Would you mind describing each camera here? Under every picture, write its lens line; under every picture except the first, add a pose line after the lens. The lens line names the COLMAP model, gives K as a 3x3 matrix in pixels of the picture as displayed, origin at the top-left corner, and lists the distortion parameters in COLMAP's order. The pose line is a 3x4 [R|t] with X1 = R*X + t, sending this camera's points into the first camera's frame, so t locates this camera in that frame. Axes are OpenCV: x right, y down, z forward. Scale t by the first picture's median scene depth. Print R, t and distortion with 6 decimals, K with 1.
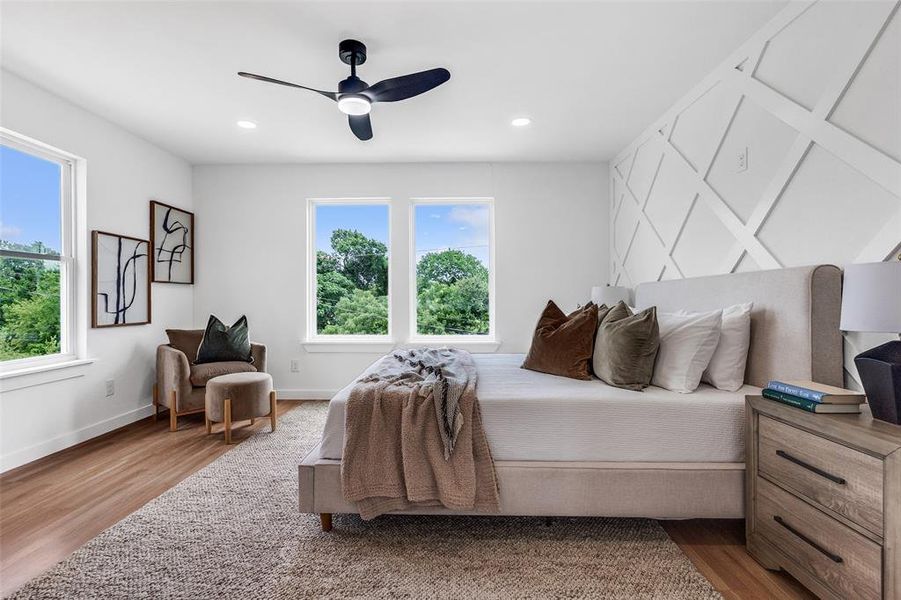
lens RADIAL K [[424.1, 0, 438.1], [0, 424.1, 296.5], [0, 0, 1]] dist [-0.001235, 0.000155]
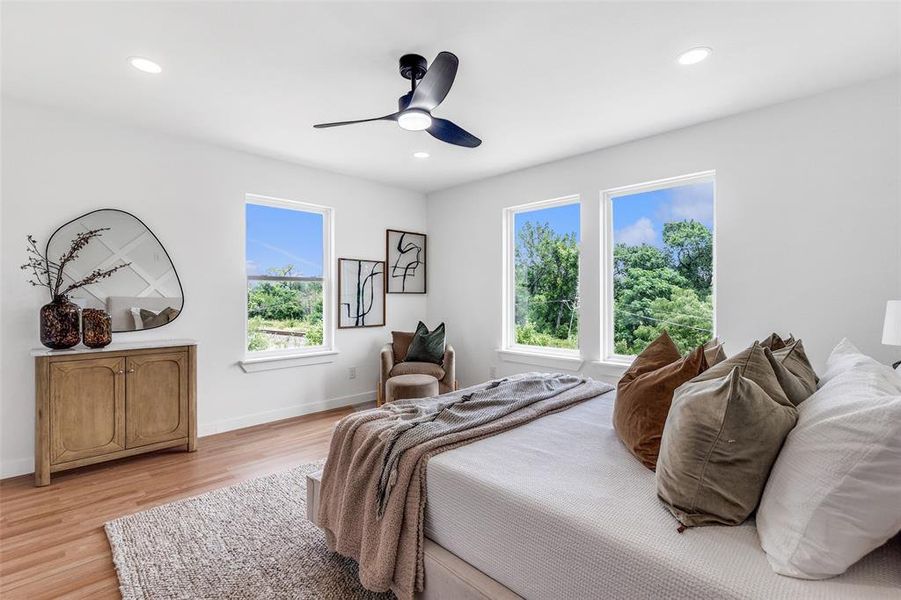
lens RADIAL K [[410.6, 0, 444.5], [0, 410.6, 297.1], [0, 0, 1]] dist [-0.003941, 0.000530]
pose [[0.727365, 0.002872, -0.686245, 0.312235], [0.002773, 0.999971, 0.007124, -0.032129], [0.686246, -0.007084, 0.727335, 0.226875]]
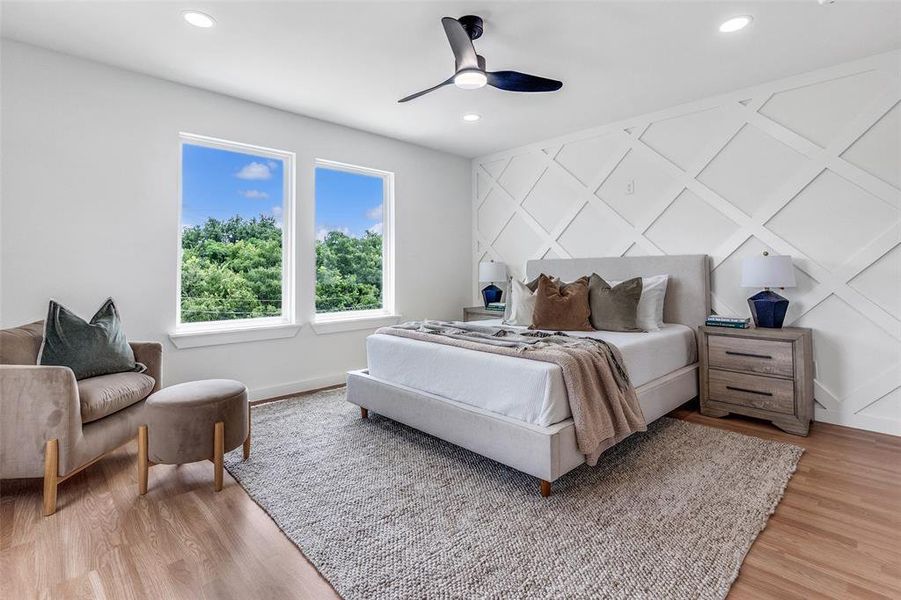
lens RADIAL K [[429.1, 0, 452.5], [0, 429.1, 261.3], [0, 0, 1]] dist [-0.001535, 0.000067]
pose [[0.706424, 0.016485, 0.707597, -0.589439], [-0.000099, 0.999731, -0.023193, 0.000821], [-0.707789, 0.016314, 0.706235, 0.205056]]
